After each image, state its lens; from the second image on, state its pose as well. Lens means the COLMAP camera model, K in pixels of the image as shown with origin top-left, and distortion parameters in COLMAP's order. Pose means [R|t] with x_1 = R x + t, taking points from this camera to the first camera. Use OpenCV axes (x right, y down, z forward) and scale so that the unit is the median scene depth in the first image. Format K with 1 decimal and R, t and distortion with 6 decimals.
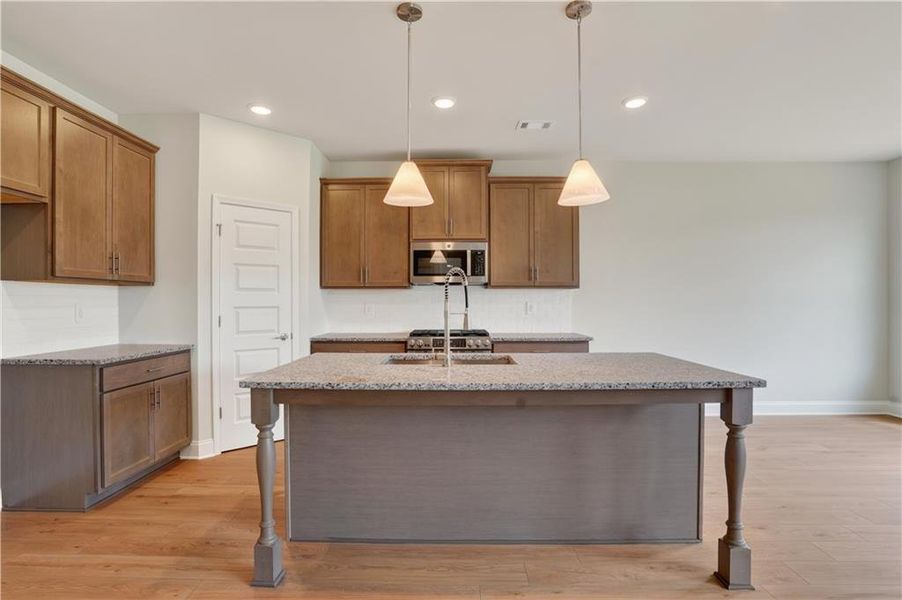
lens RADIAL K [[441.7, 0, 446.9], [0, 441.7, 305.0], [0, 0, 1]] dist [-0.078061, 0.032607]
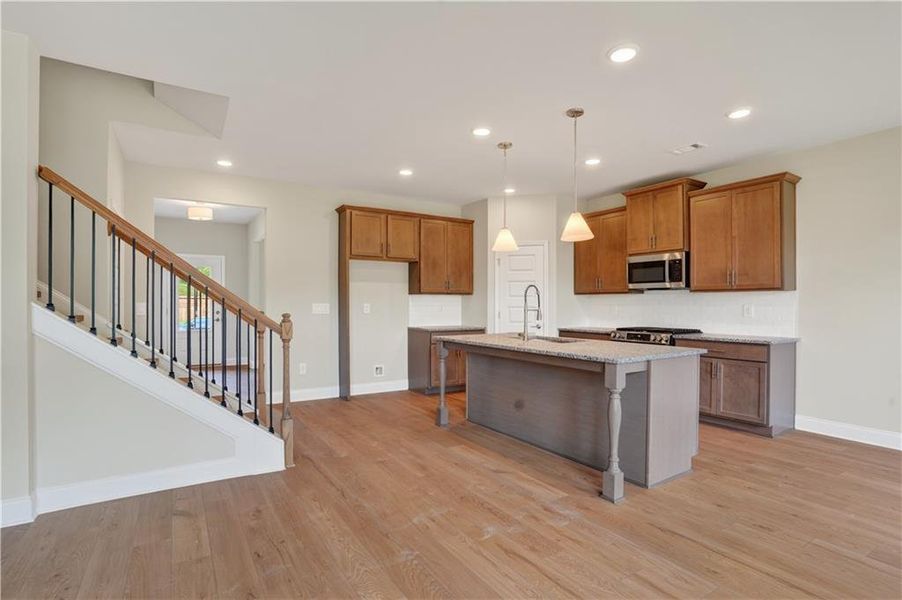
lens RADIAL K [[441.7, 0, 446.9], [0, 441.7, 305.0], [0, 0, 1]] dist [-0.078061, 0.032607]
pose [[0.545088, 0.004901, -0.838364, 0.773490], [-0.008425, 0.999964, 0.000369, -0.000273], [0.838336, 0.006862, 0.545110, -0.132178]]
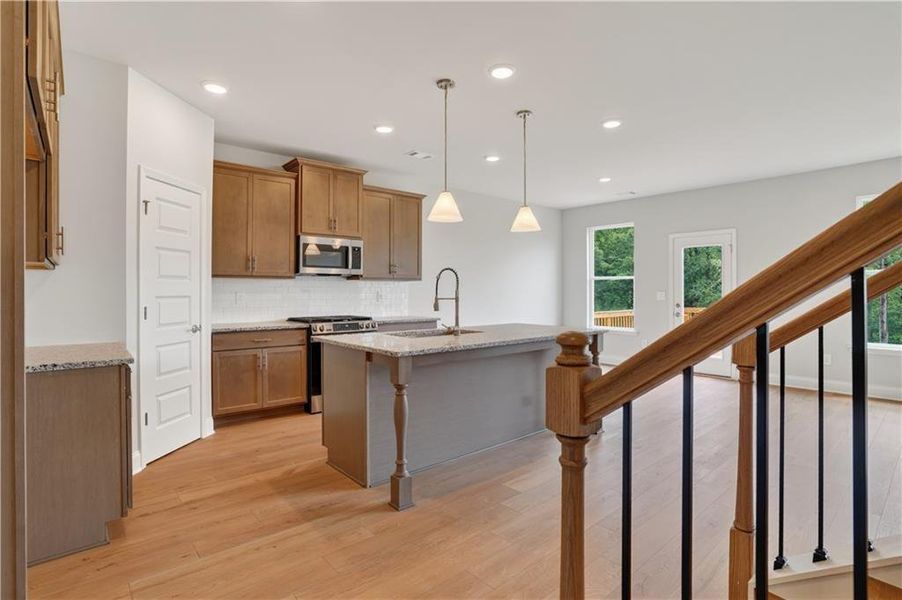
lens RADIAL K [[441.7, 0, 446.9], [0, 441.7, 305.0], [0, 0, 1]] dist [-0.078061, 0.032607]
pose [[0.751796, -0.018147, 0.659146, -0.576895], [0.003944, 0.999727, 0.023026, 0.003688], [-0.659384, -0.014711, 0.751662, -0.035779]]
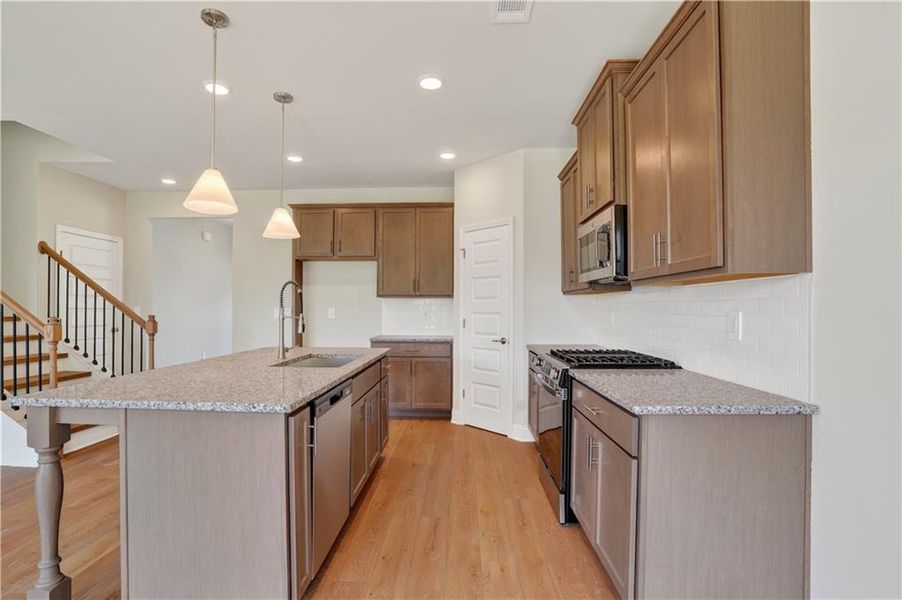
lens RADIAL K [[447.2, 0, 451.3], [0, 447.2, 306.8], [0, 0, 1]] dist [-0.080047, 0.035039]
pose [[-0.009588, 0.000243, -0.999954, 0.751572], [-0.006410, 0.999979, 0.000305, -0.010294], [0.999933, 0.006413, -0.009586, 0.890507]]
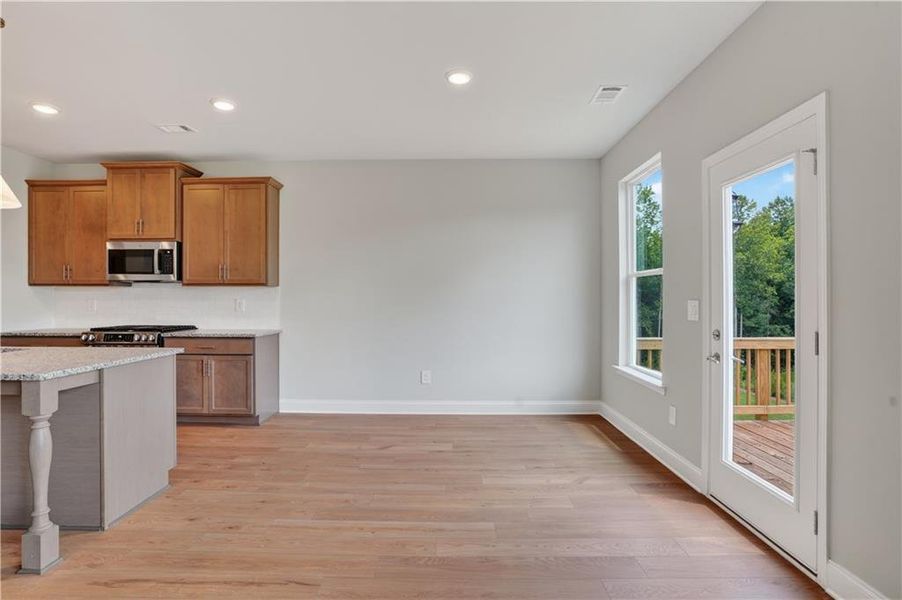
lens RADIAL K [[441.7, 0, 446.9], [0, 441.7, 305.0], [0, 0, 1]] dist [-0.078061, 0.032607]
pose [[0.999885, 0.004438, 0.014500, 0.802649], [-0.004512, 0.999977, 0.005069, -0.001036], [-0.014477, -0.005134, 0.999882, -0.027743]]
